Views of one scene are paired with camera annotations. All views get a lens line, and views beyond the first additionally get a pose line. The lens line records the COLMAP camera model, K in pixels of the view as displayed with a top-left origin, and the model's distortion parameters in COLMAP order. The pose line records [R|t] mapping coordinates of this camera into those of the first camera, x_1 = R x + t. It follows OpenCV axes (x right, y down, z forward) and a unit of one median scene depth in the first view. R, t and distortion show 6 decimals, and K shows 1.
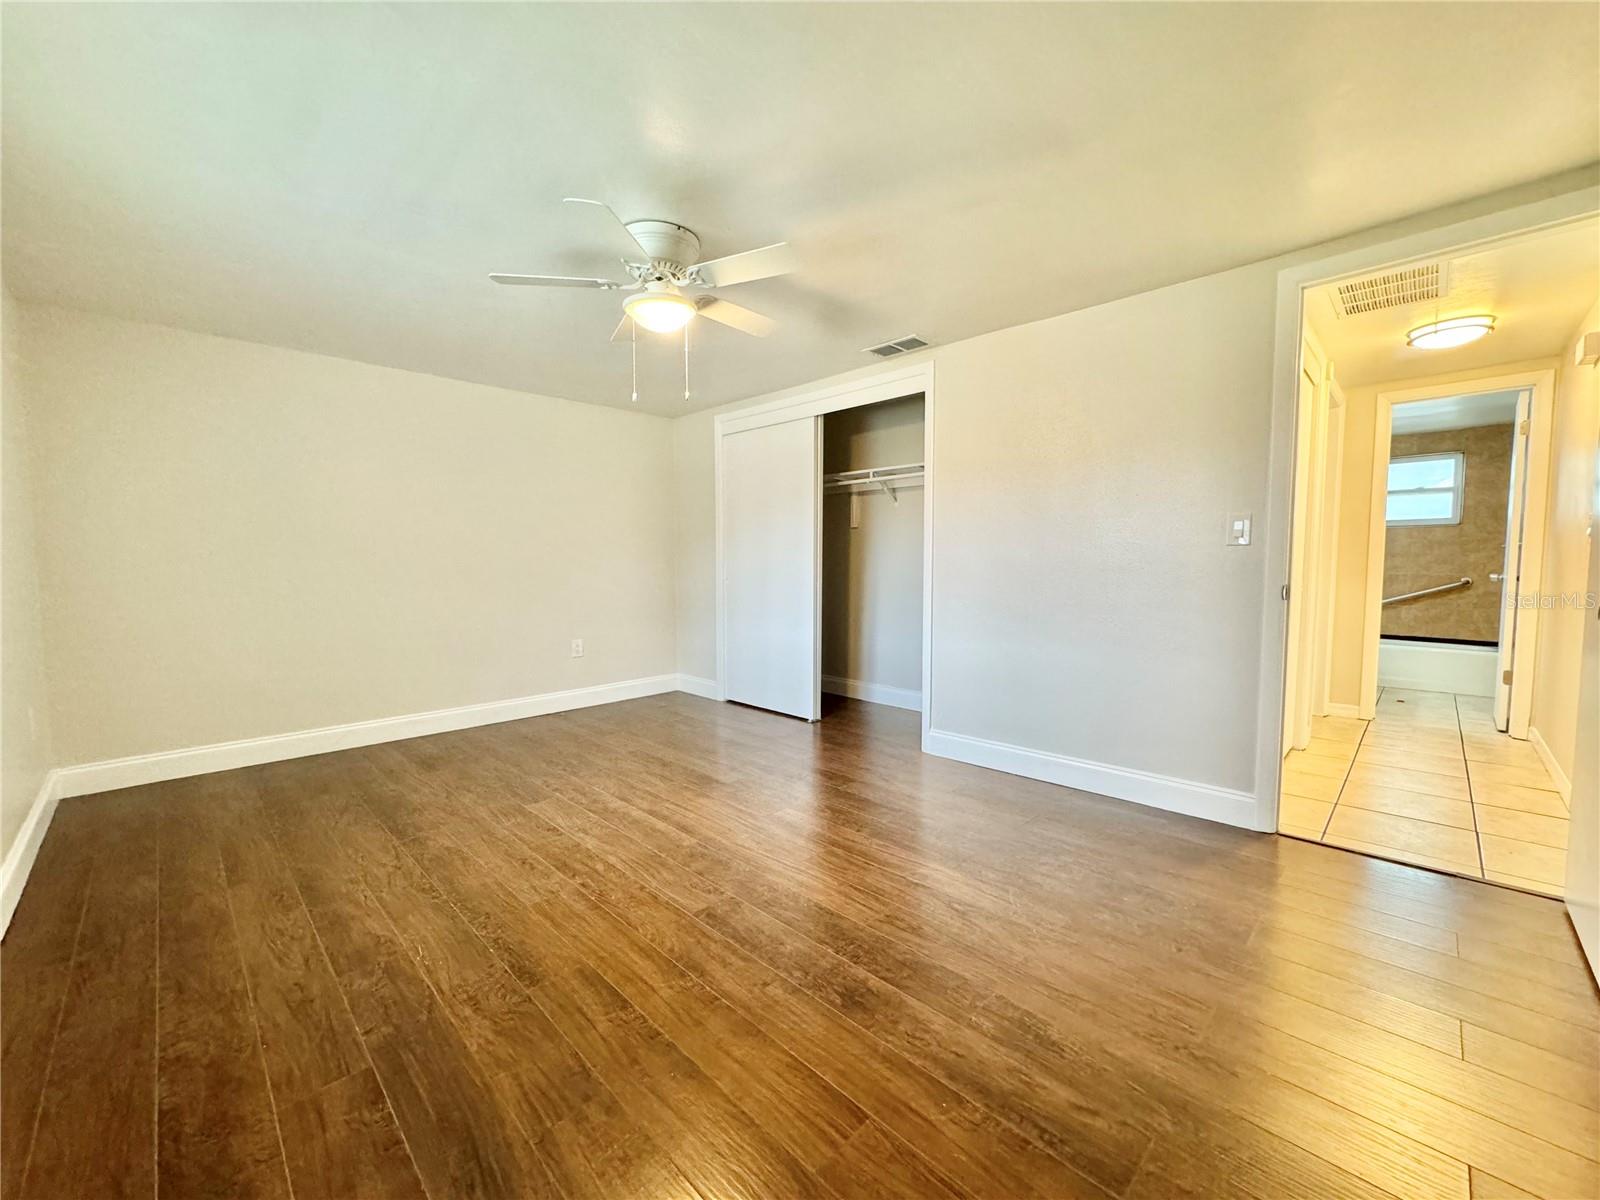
lens RADIAL K [[636.6, 0, 801.8], [0, 636.6, 599.8], [0, 0, 1]] dist [-0.002095, 0.000207]
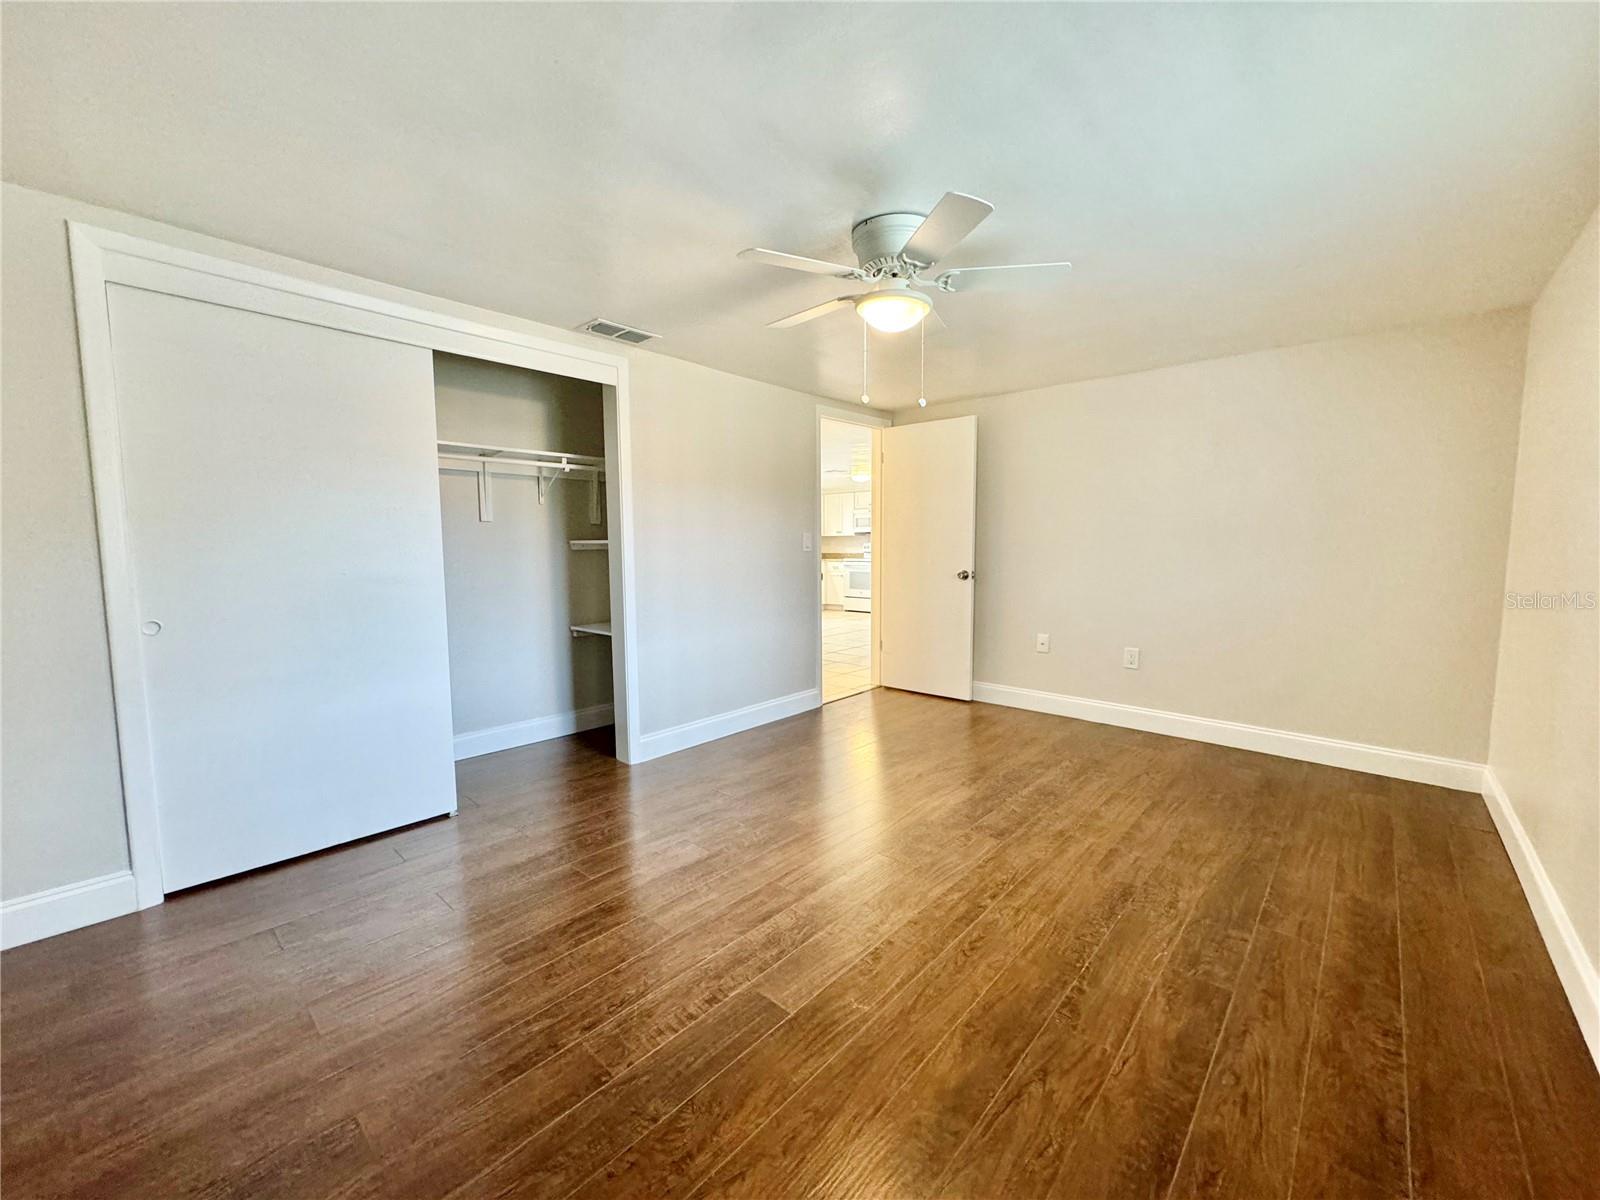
lens RADIAL K [[636.6, 0, 798.1], [0, 636.6, 596.4], [0, 0, 1]] dist [-0.002095, 0.000207]
pose [[-0.039752, -0.078906, 0.996089, -1.027496], [0.067988, 0.994353, 0.081482, -0.101418], [-0.996894, 0.070961, -0.034163, 1.037840]]
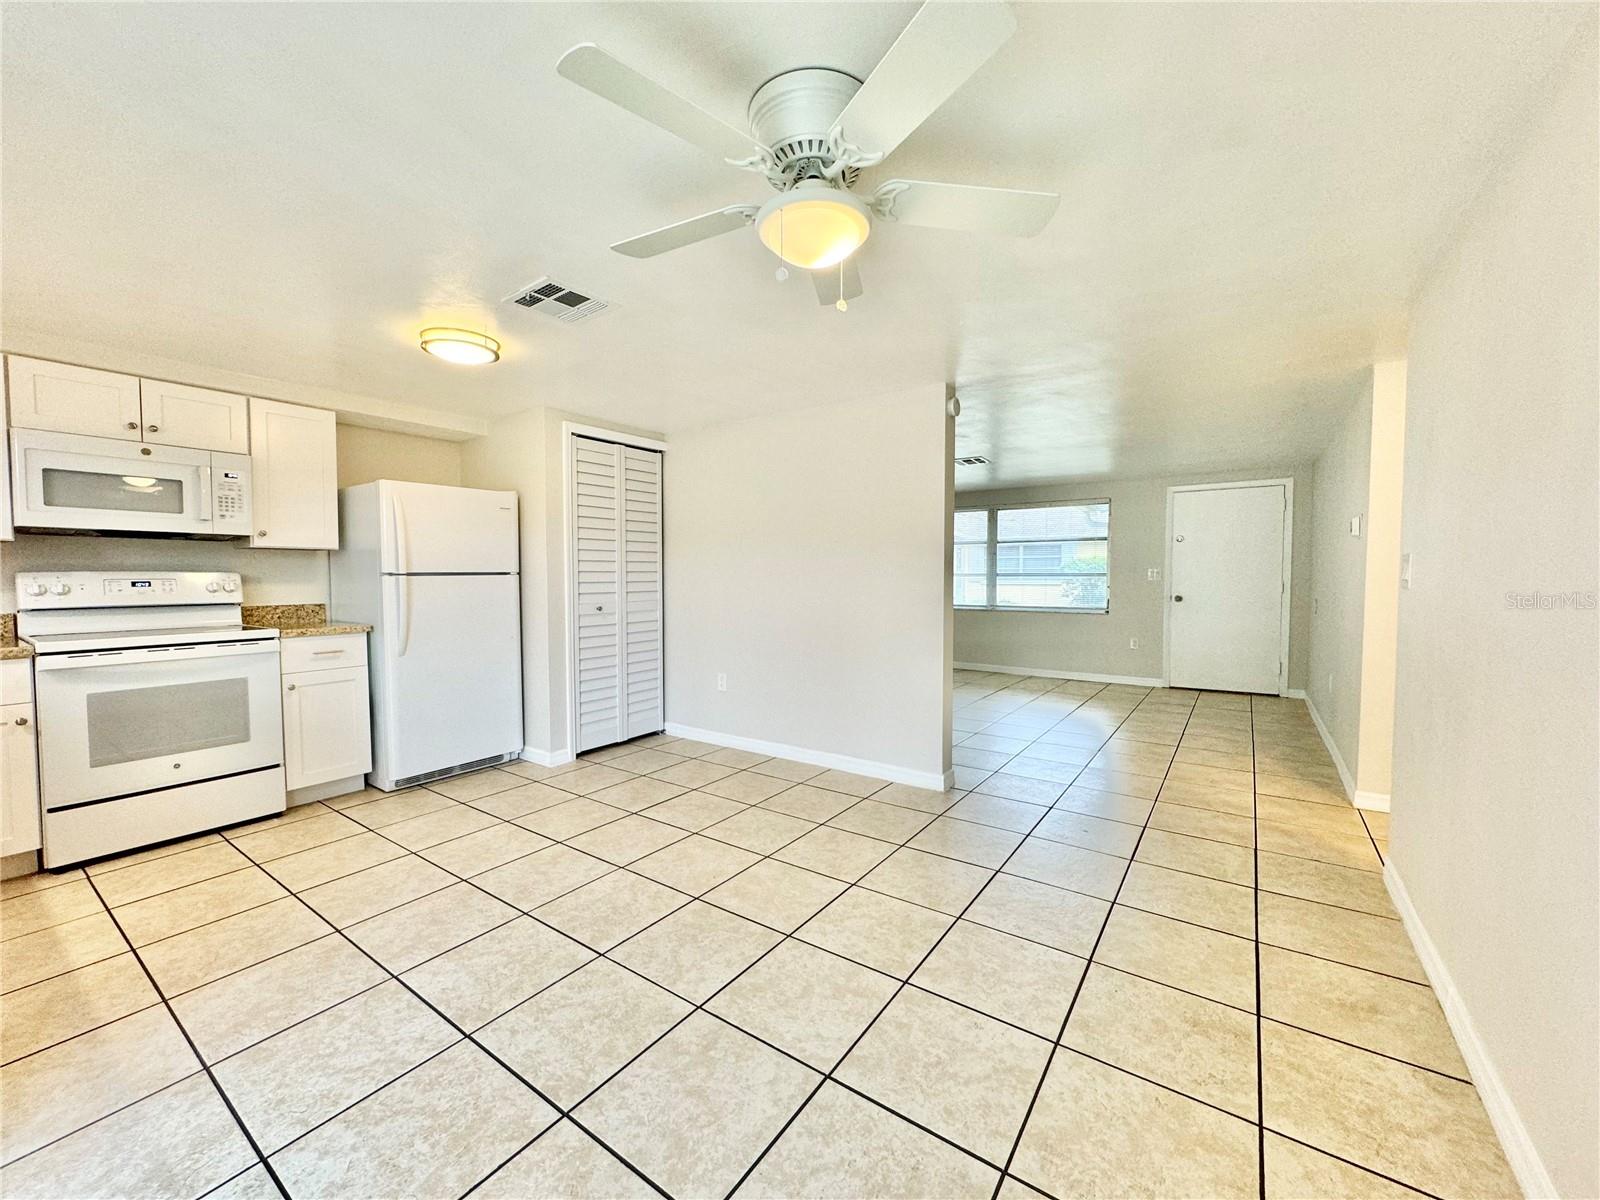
lens RADIAL K [[636.6, 0, 807.3], [0, 636.6, 600.2], [0, 0, 1]] dist [-0.002095, 0.000207]
pose [[-0.984967, 0.009676, -0.172473, 2.212848], [-0.009217, 0.994064, 0.108404, -0.161000], [0.172498, 0.108364, -0.979031, 1.667927]]
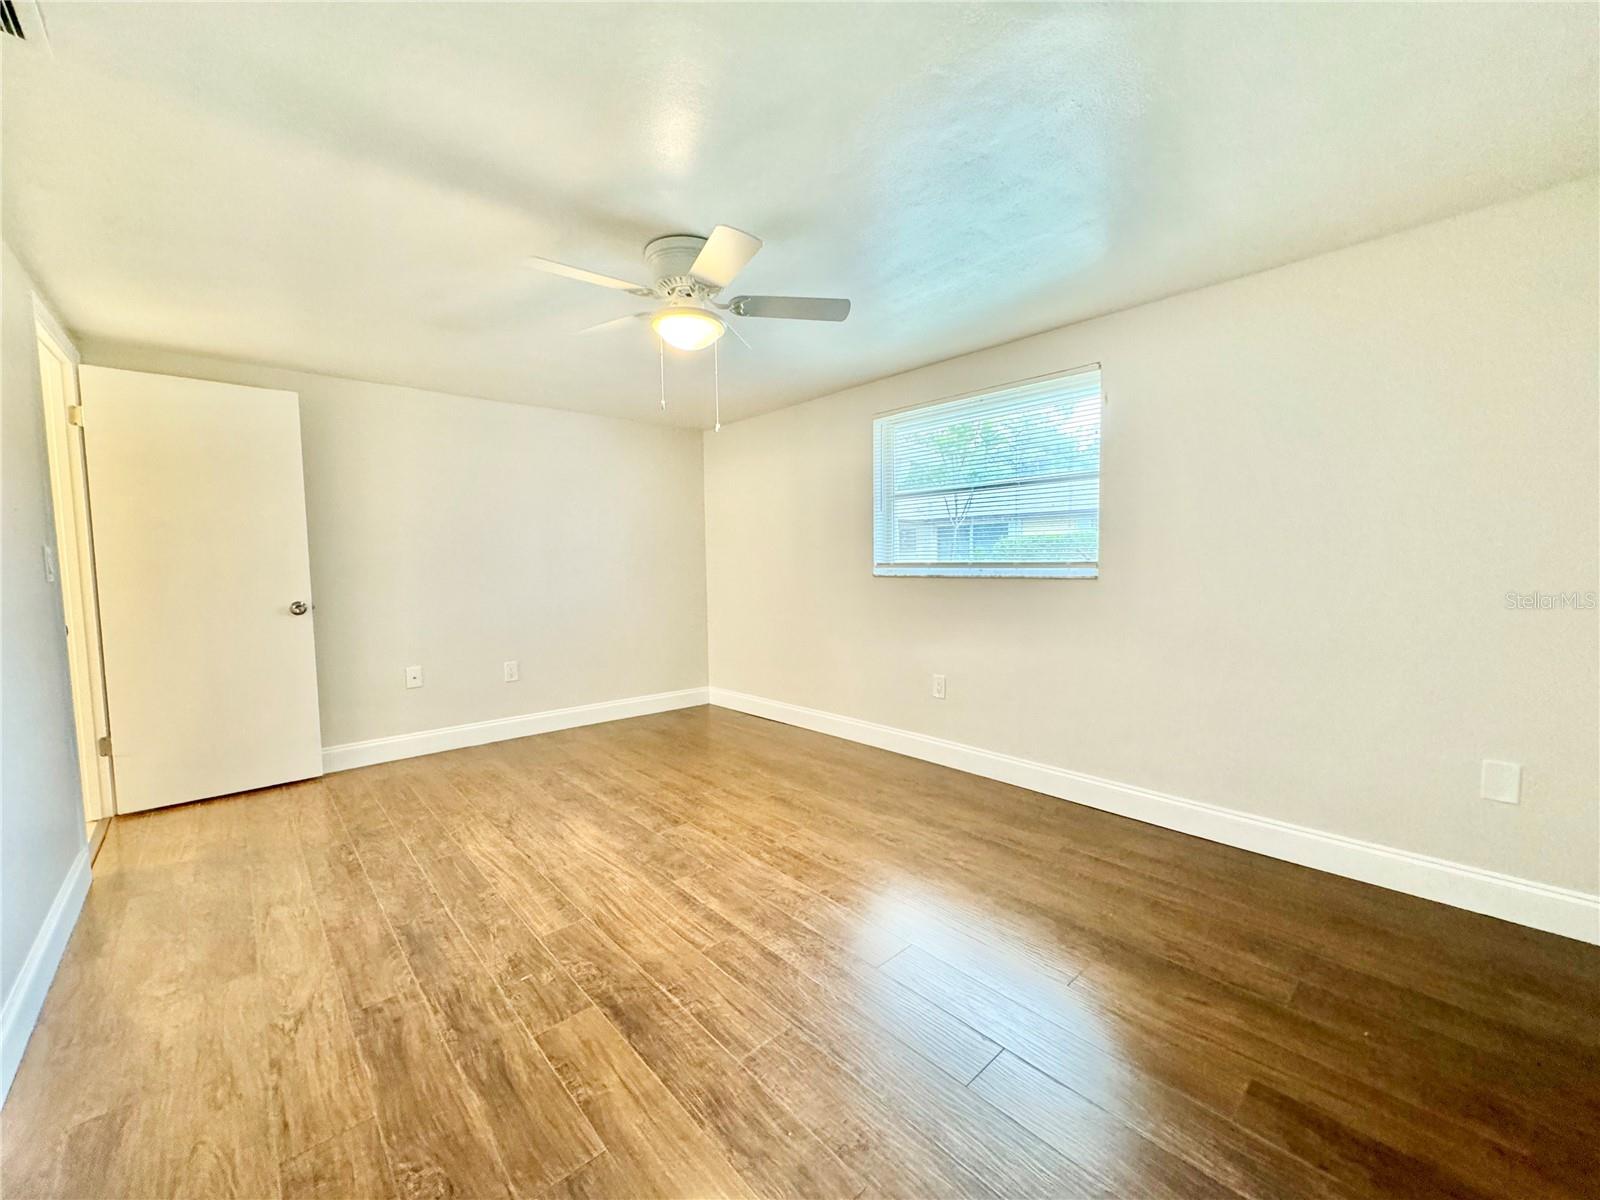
lens RADIAL K [[636.6, 0, 799.0], [0, 636.6, 599.9], [0, 0, 1]] dist [-0.002095, 0.000207]
pose [[-0.998246, 0.015600, 0.057117, -0.376217], [0.022604, 0.992009, 0.124129, -0.138323], [-0.054724, 0.125202, -0.990621, 1.722195]]
